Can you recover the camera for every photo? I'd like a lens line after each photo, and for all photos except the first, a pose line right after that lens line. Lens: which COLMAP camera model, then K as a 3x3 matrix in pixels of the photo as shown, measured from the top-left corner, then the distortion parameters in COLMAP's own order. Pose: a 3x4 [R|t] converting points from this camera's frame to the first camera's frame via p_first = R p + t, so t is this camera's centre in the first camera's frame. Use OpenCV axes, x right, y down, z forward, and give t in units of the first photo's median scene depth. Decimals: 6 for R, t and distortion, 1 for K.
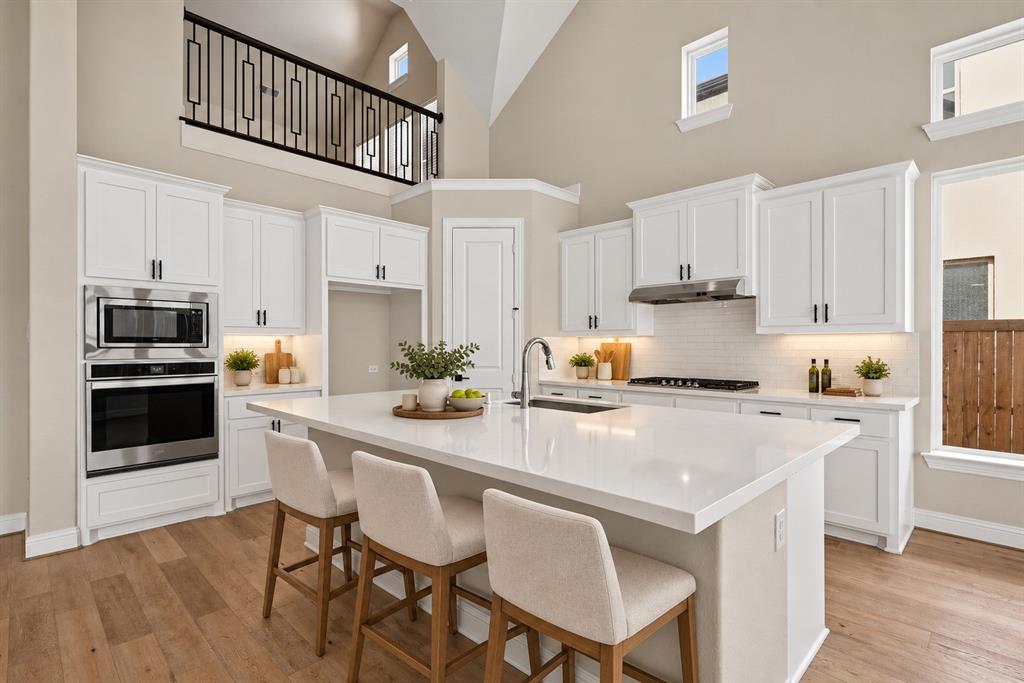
lens RADIAL K [[490.1, 0, 507.4], [0, 490.1, 347.0], [0, 0, 1]] dist [-0.000847, -0.000327]
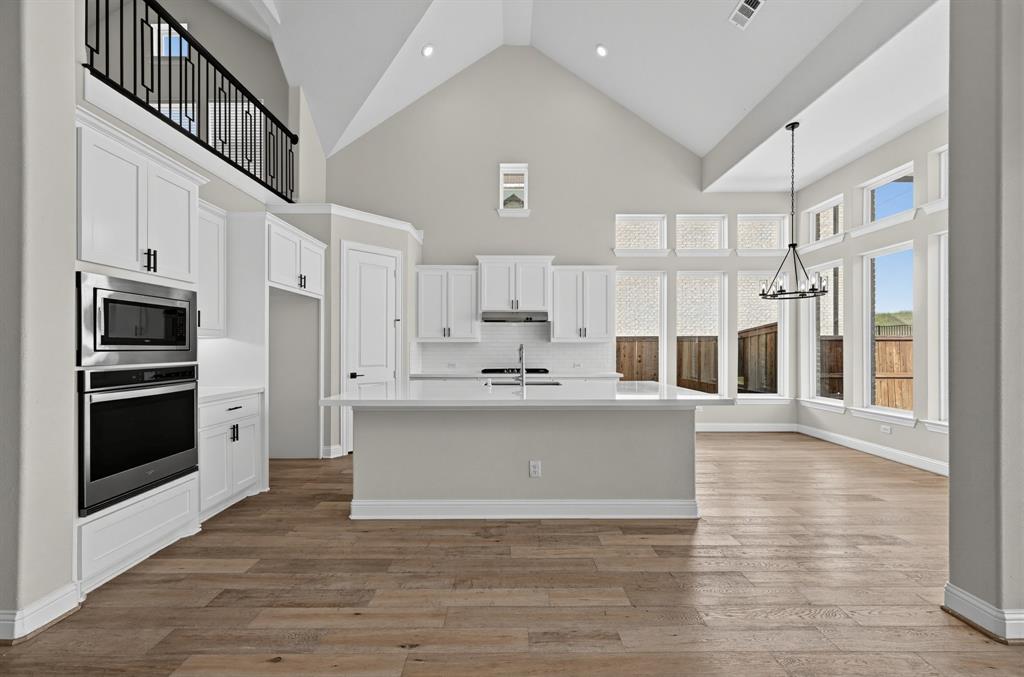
lens RADIAL K [[404.1, 0, 515.7], [0, 404.1, 348.4], [0, 0, 1]] dist [0.002295, 0.000282]
pose [[0.697354, 0.000498, 0.716727, -0.720424], [0.001022, 0.999998, -0.001688, -0.000664], [-0.716726, 0.001910, 0.697352, 0.038913]]
